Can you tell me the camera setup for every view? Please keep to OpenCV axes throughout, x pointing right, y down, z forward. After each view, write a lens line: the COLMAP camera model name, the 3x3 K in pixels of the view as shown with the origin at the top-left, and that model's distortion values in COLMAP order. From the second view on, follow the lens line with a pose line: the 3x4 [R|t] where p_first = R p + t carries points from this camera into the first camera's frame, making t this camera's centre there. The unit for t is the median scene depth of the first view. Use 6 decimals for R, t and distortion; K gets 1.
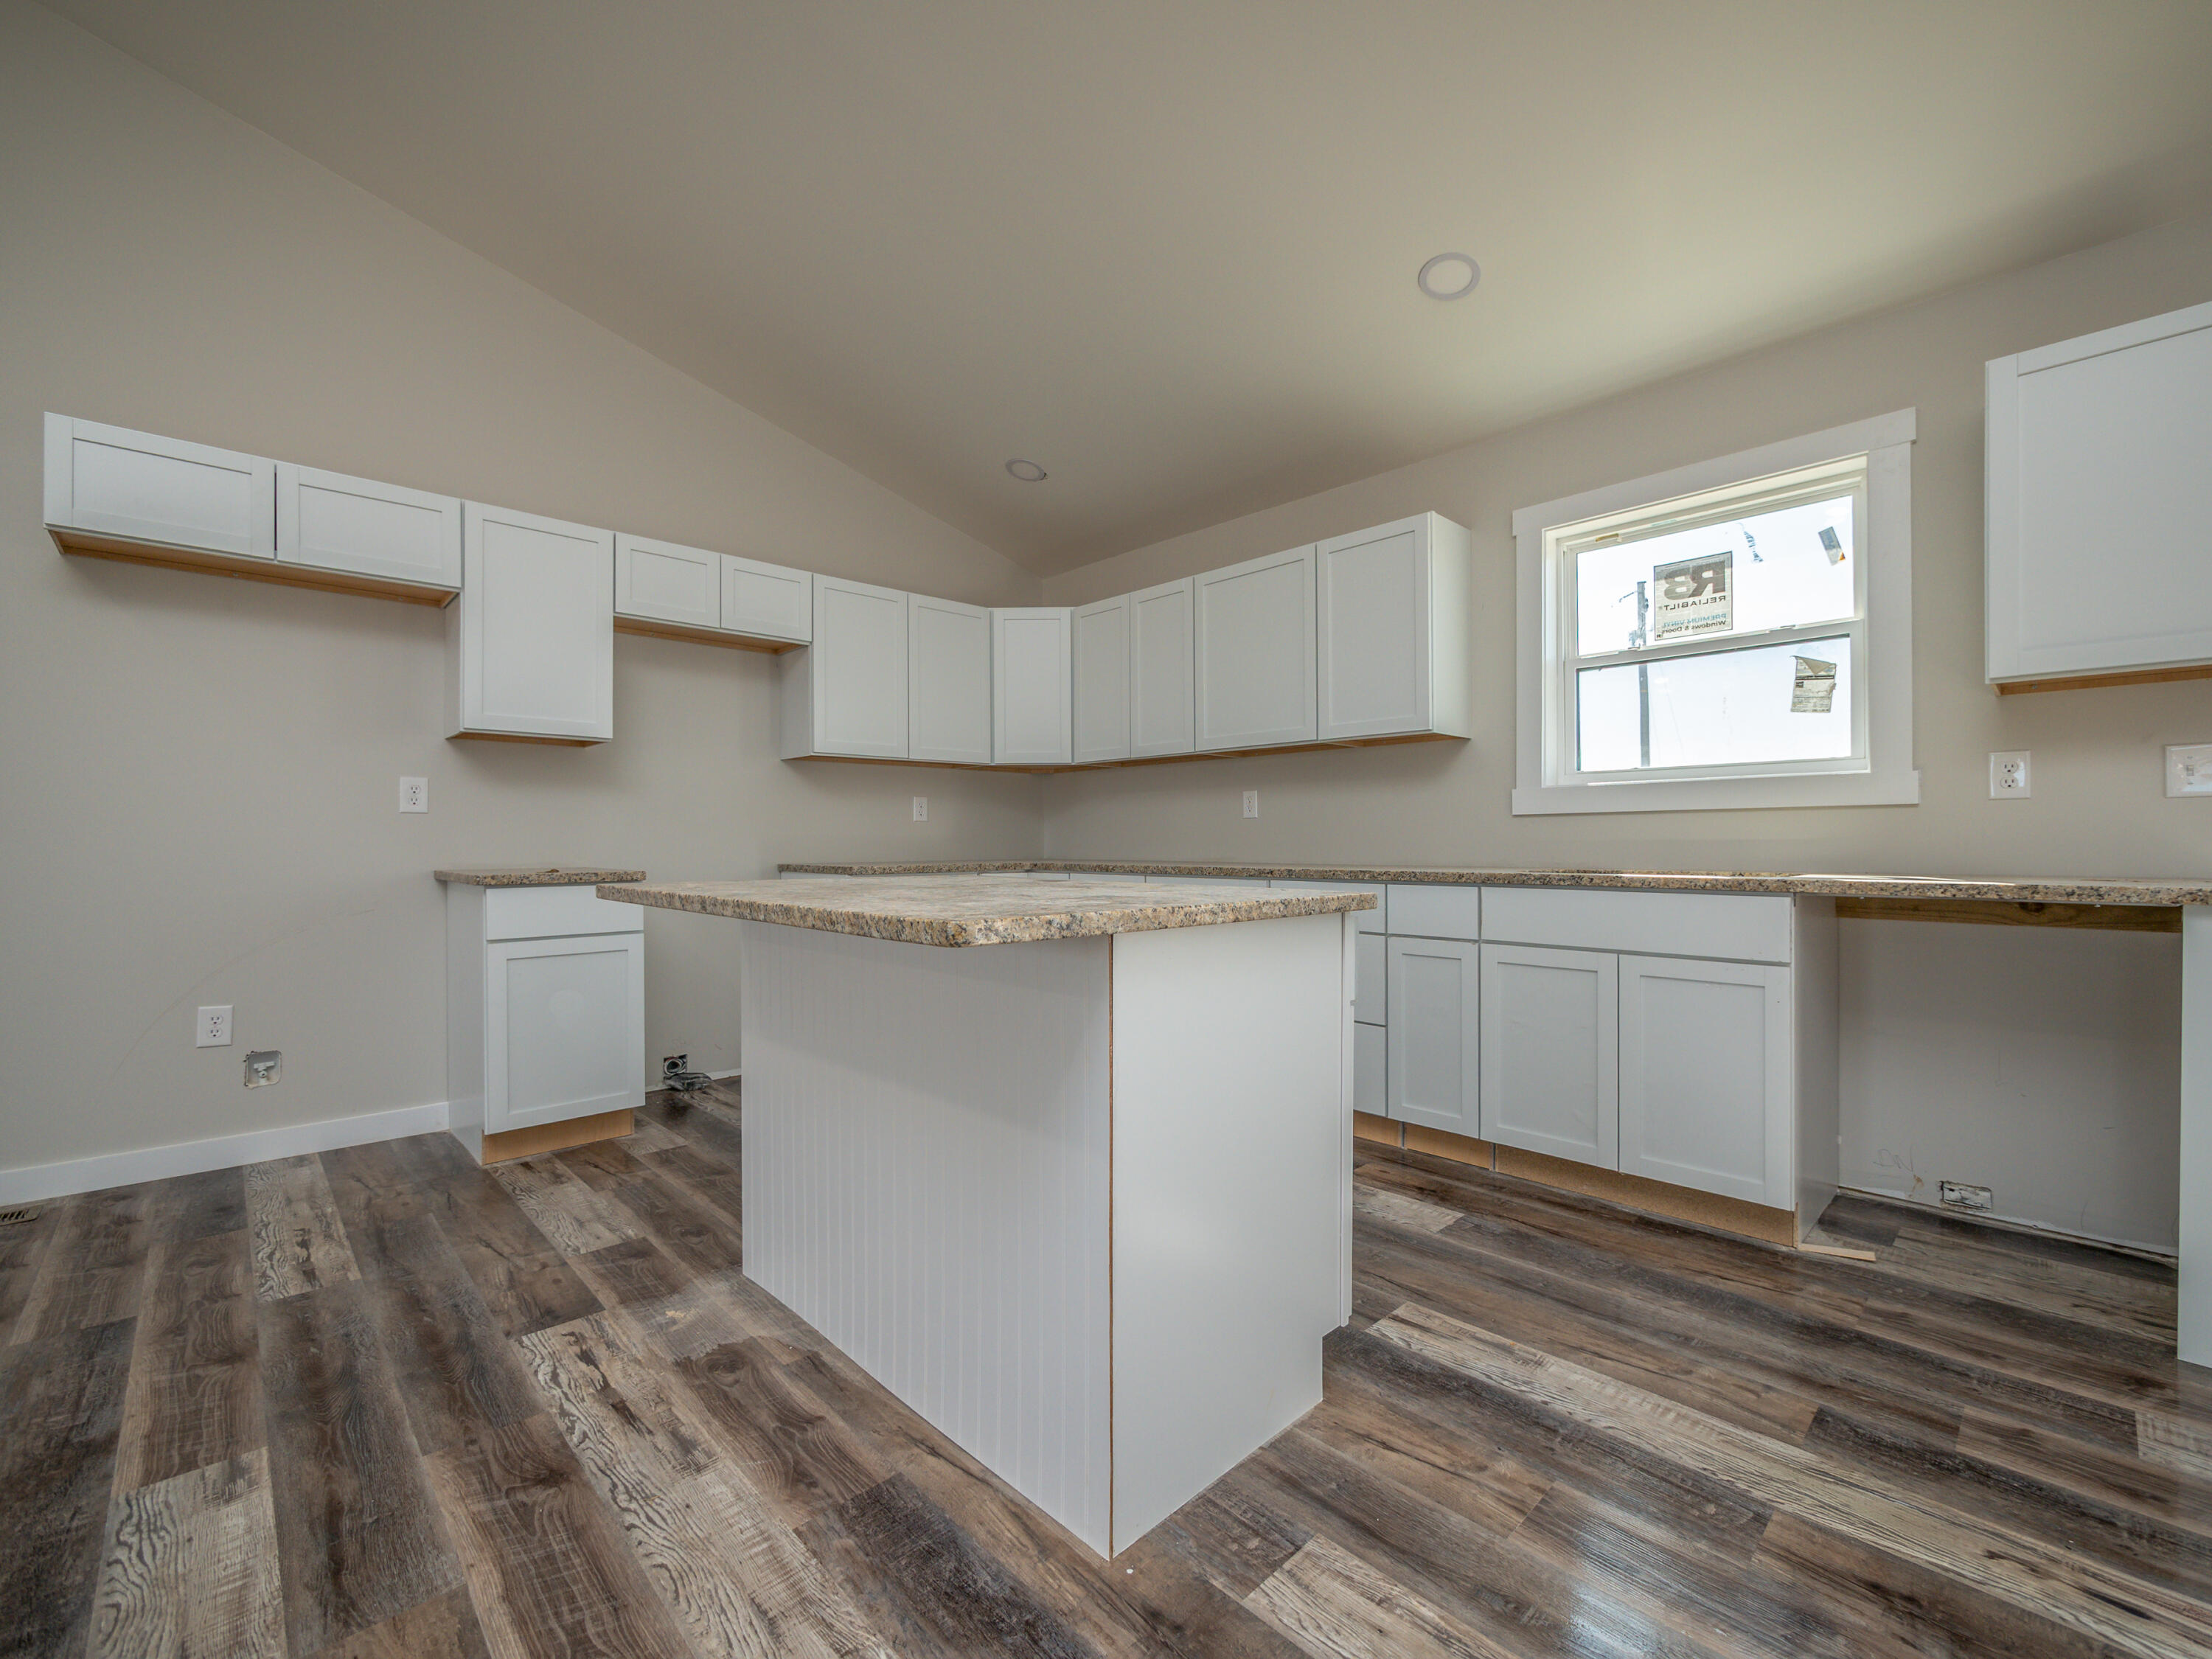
lens RADIAL K [[942.4, 0, 1109.5], [0, 942.4, 838.2], [0, 0, 1]] dist [-0.006297, 0.000353]
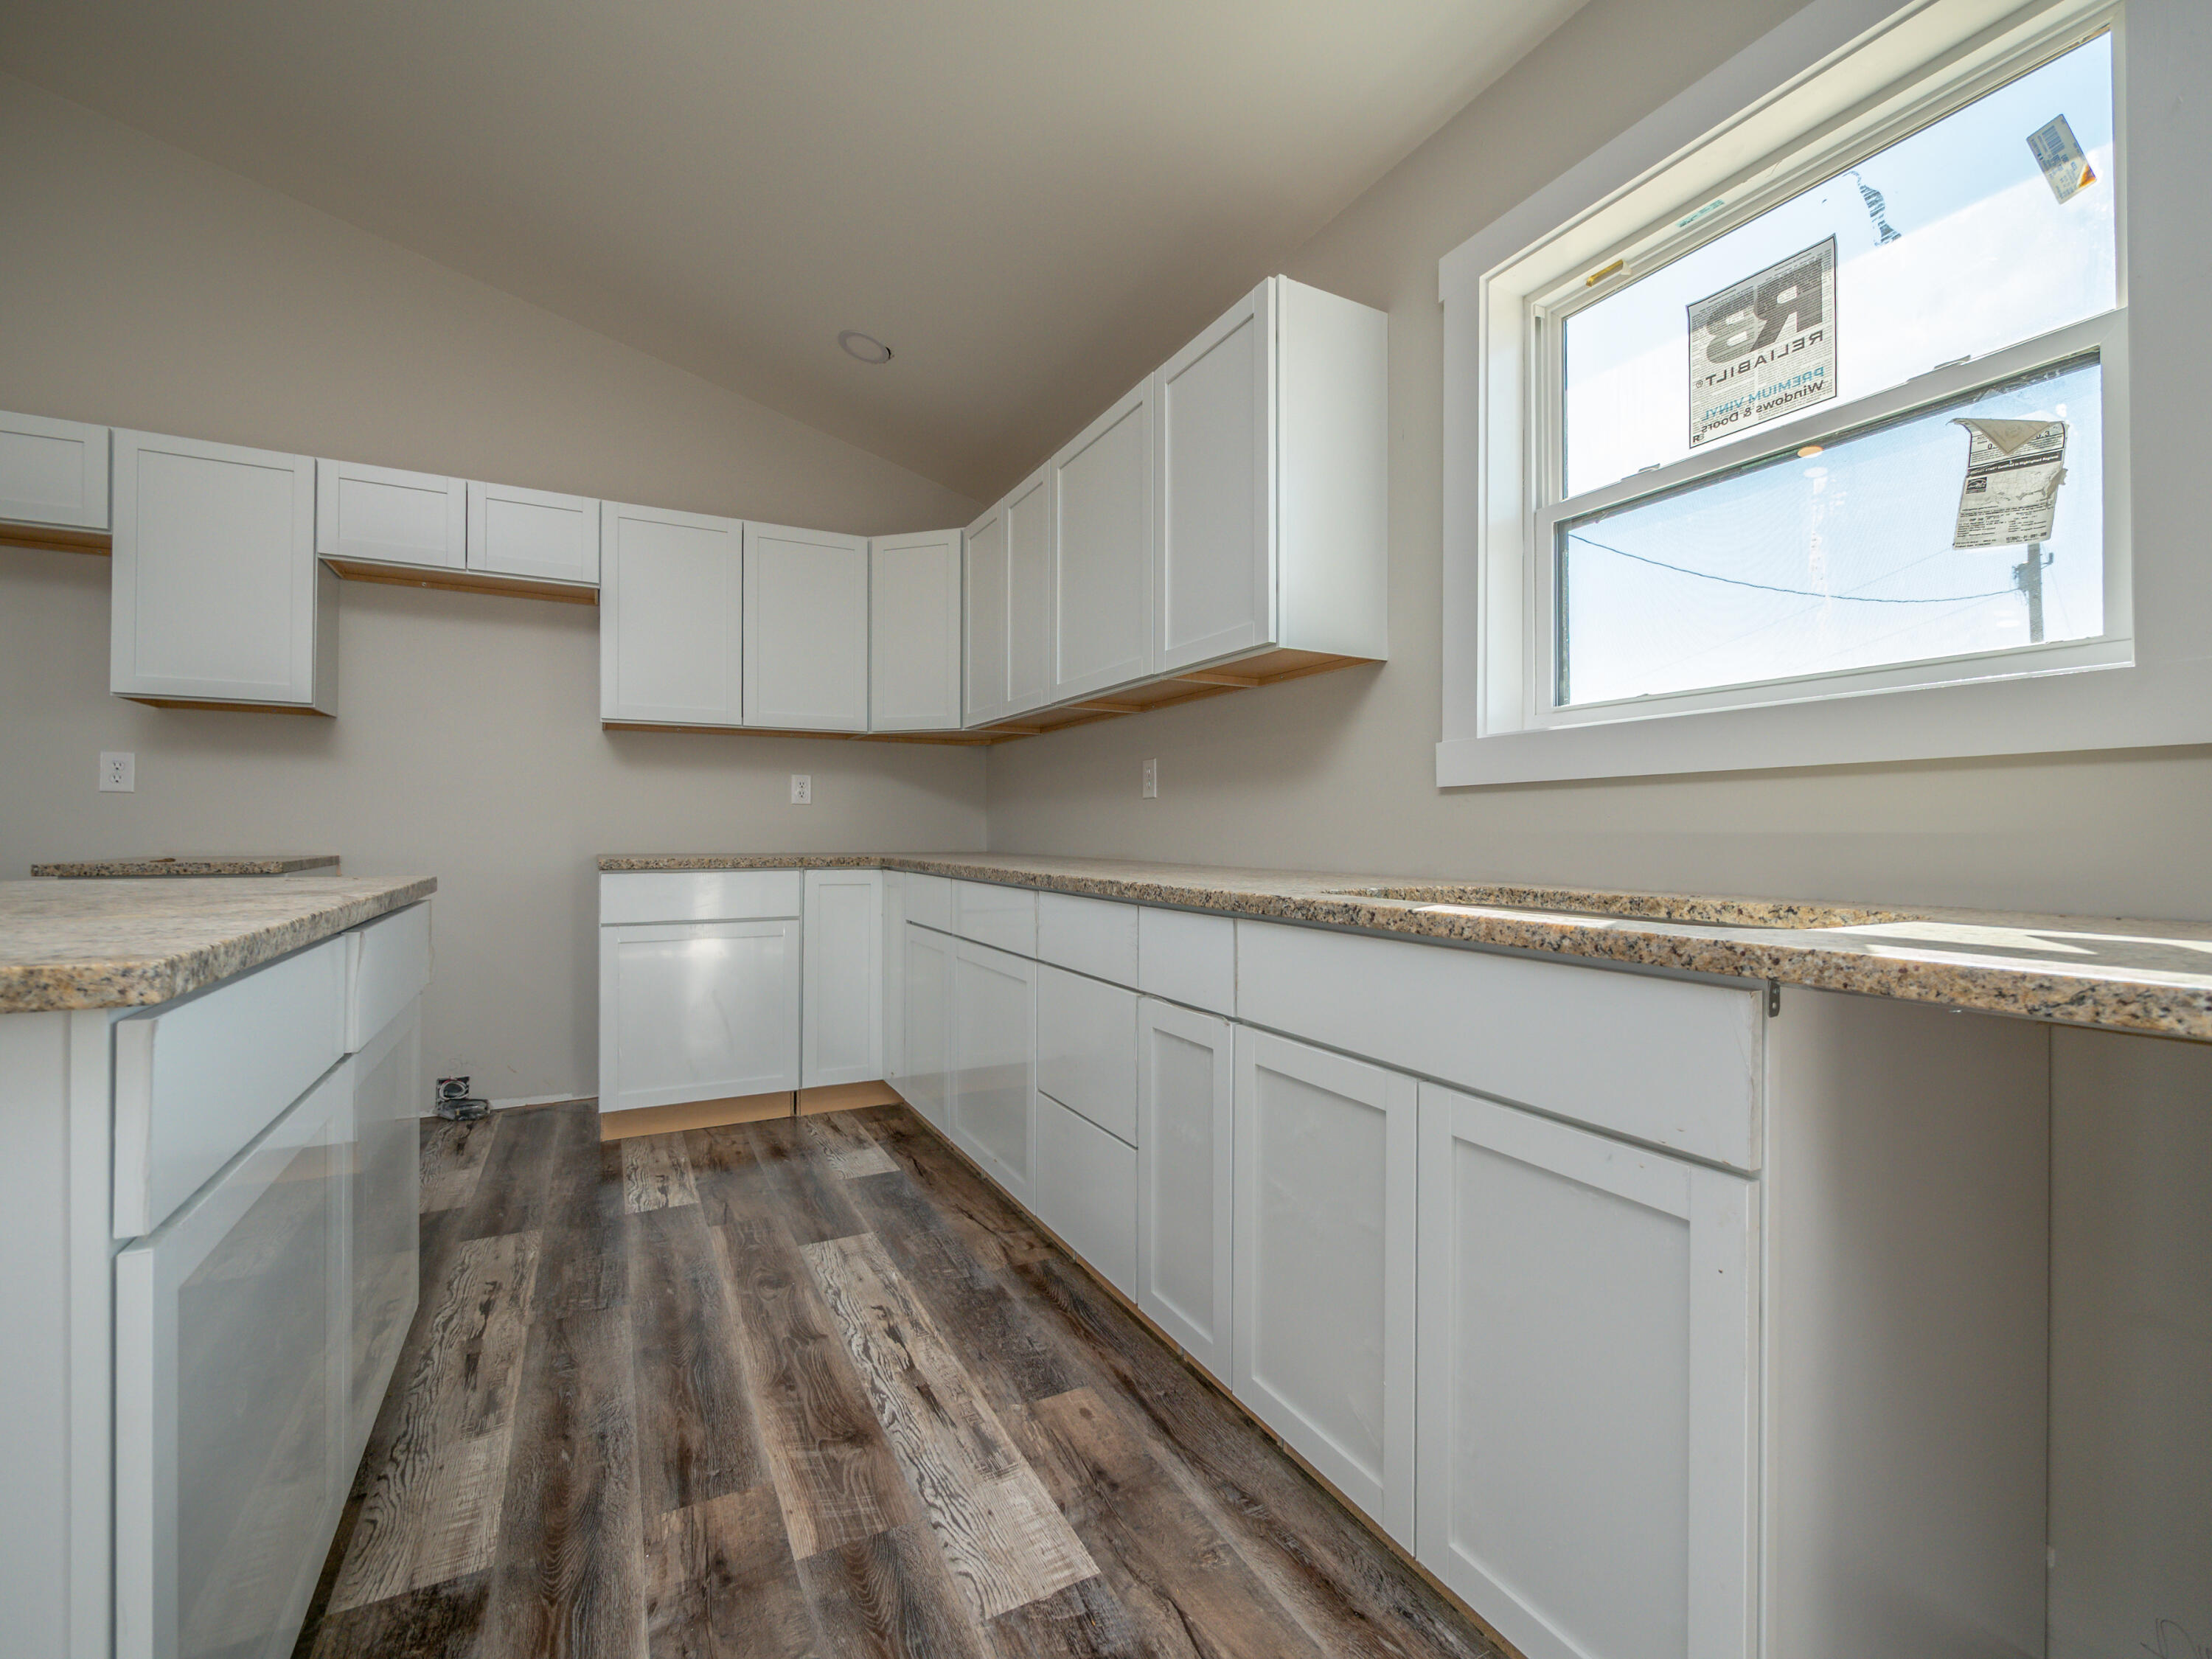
lens RADIAL K [[942.4, 0, 1120.0], [0, 942.4, 822.8], [0, 0, 1]] dist [-0.006297, 0.000353]
pose [[0.960928, 0.004666, -0.276758, 0.433924], [-0.006049, 0.999973, -0.004146, 0.000479], [0.276731, 0.005658, 0.960931, 0.427522]]
